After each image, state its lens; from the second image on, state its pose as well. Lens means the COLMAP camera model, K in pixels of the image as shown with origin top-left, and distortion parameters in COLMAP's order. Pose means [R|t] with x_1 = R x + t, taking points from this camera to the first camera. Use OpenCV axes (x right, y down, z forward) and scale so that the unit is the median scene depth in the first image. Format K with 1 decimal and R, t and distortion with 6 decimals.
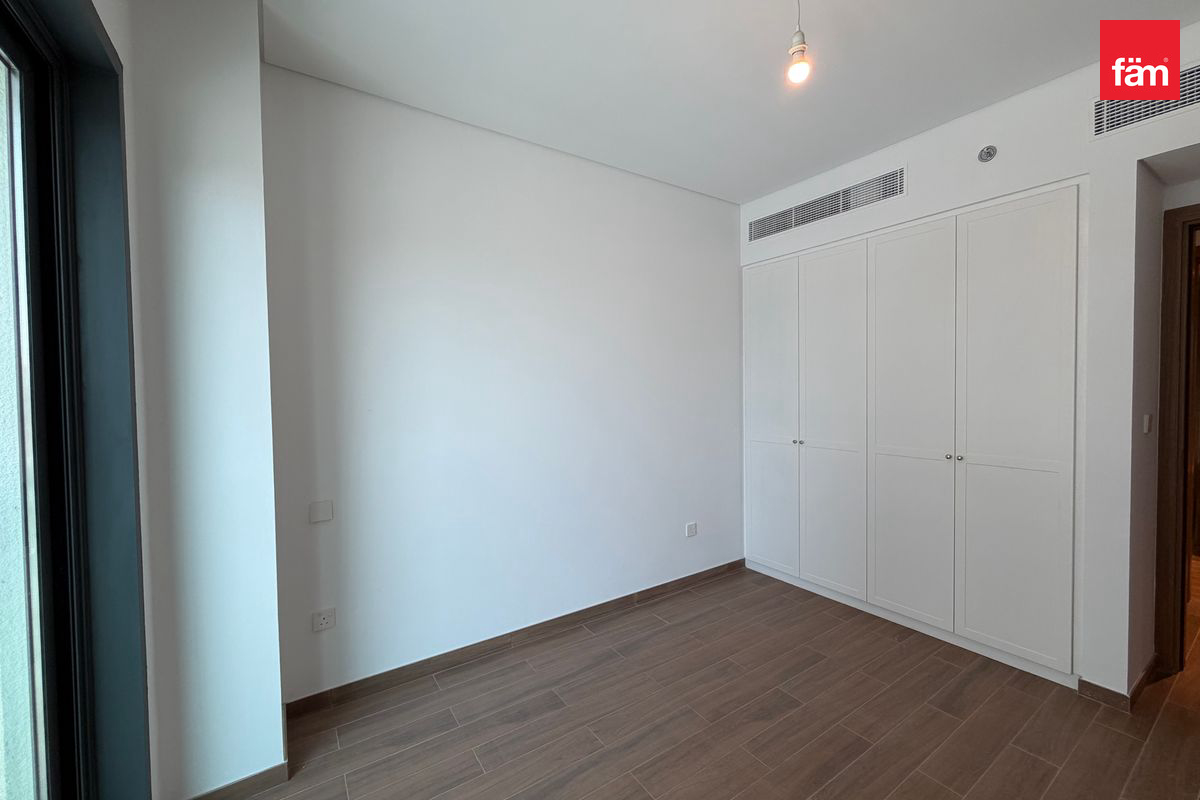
lens RADIAL K [[485.1, 0, 600.0], [0, 485.1, 400.0], [0, 0, 1]] dist [0.002589, 0.000179]
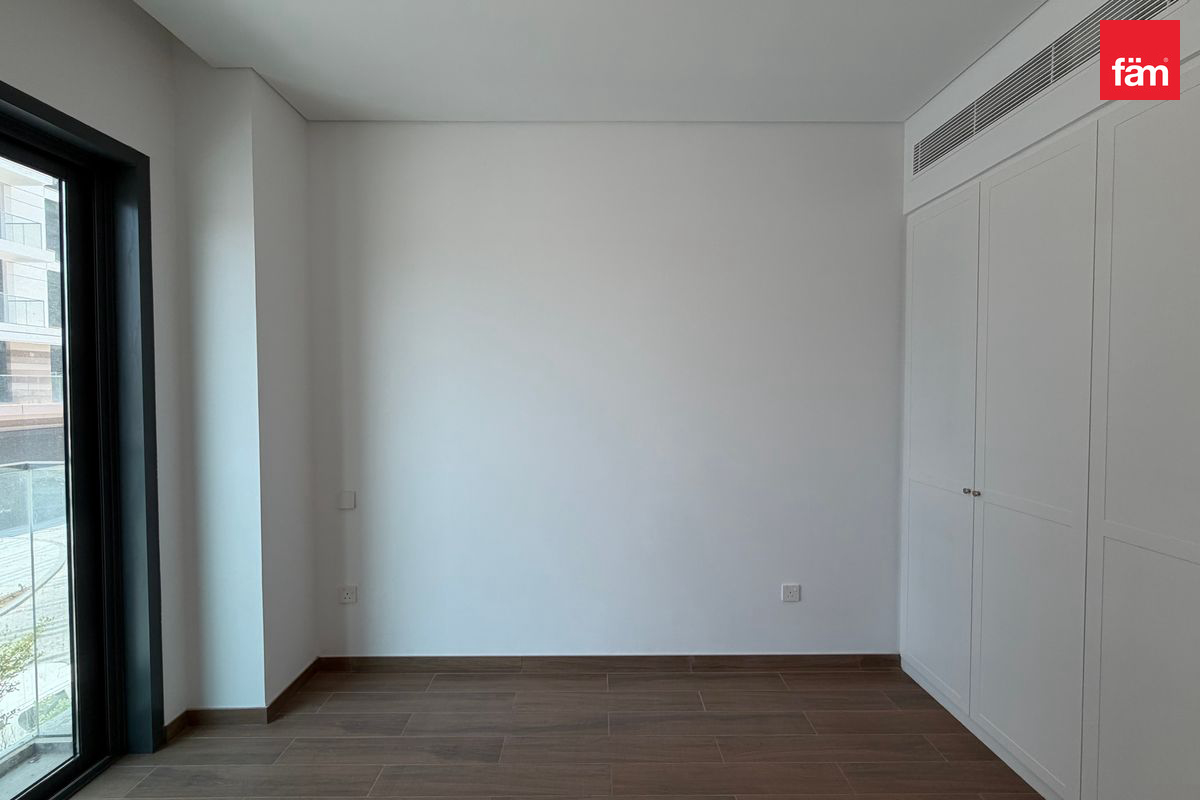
lens RADIAL K [[485.1, 0, 600.0], [0, 485.1, 400.0], [0, 0, 1]] dist [0.002589, 0.000179]
pose [[0.830205, 0.026458, -0.556830, 0.468731], [-0.024493, 0.999640, 0.010981, -0.029128], [0.556920, 0.004522, 0.830554, 0.319855]]
